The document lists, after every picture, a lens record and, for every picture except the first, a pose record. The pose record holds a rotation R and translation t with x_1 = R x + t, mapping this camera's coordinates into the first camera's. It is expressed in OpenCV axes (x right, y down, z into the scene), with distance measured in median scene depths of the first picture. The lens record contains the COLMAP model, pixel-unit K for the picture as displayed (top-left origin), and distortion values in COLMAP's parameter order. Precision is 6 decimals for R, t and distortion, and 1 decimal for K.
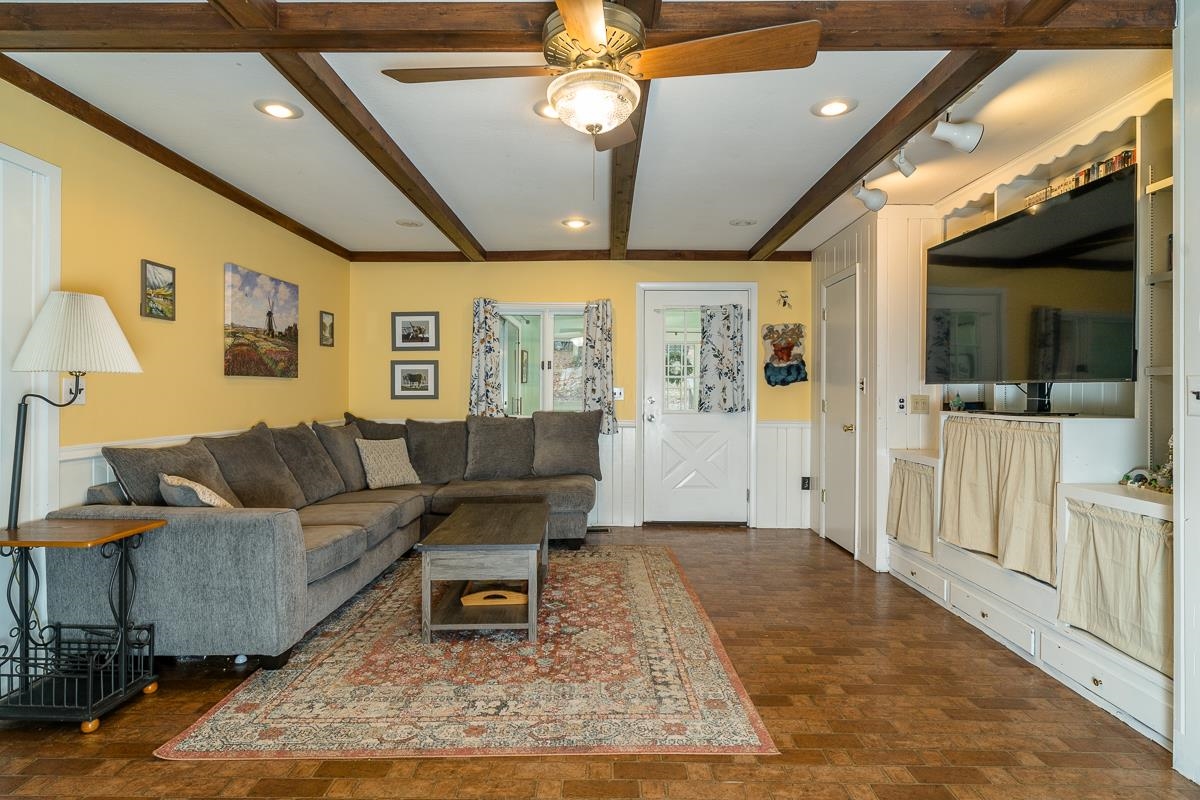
lens RADIAL K [[621.2, 0, 600.8], [0, 621.2, 396.3], [0, 0, 1]] dist [-0.006780, 0.000689]
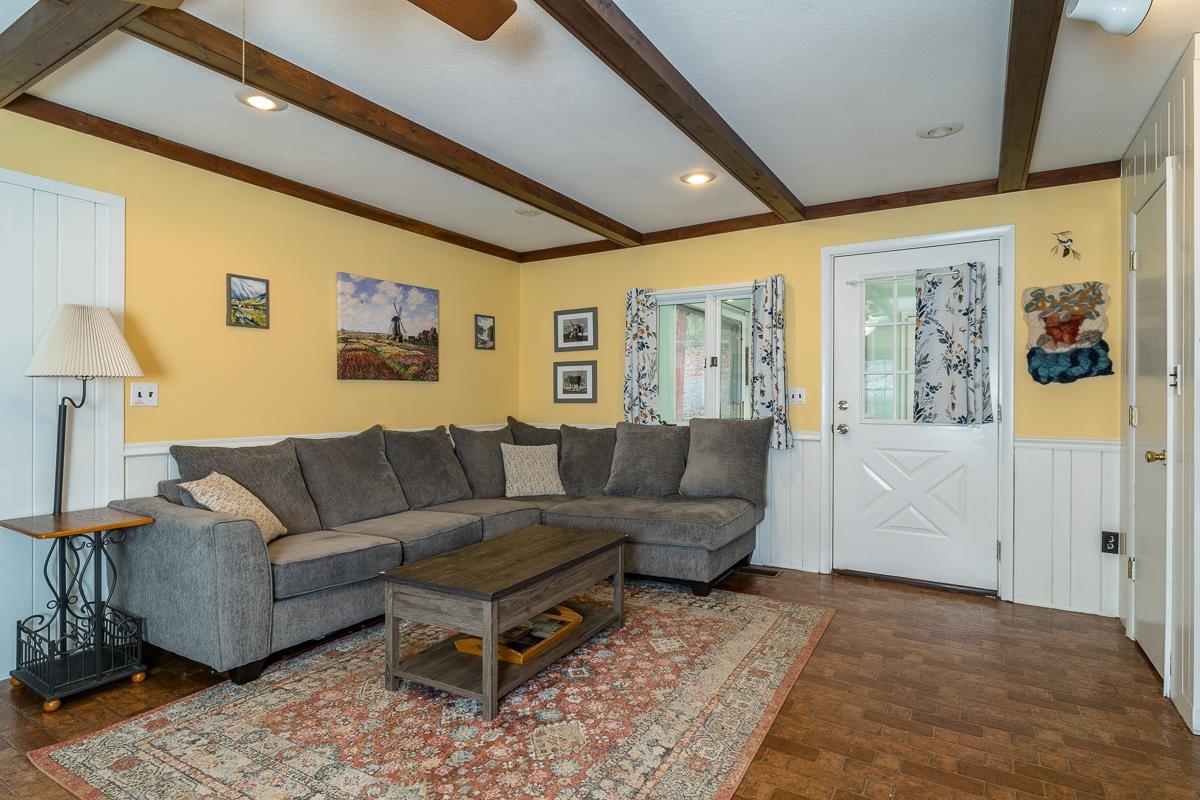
lens RADIAL K [[621.2, 0, 600.9], [0, 621.2, 400.2], [0, 0, 1]] dist [-0.006780, 0.000689]
pose [[0.858759, 0.000203, -0.512380, 0.257783], [-0.000727, 0.999999, -0.000823, 0.001481], [0.512379, 0.001079, 0.858759, 0.268857]]
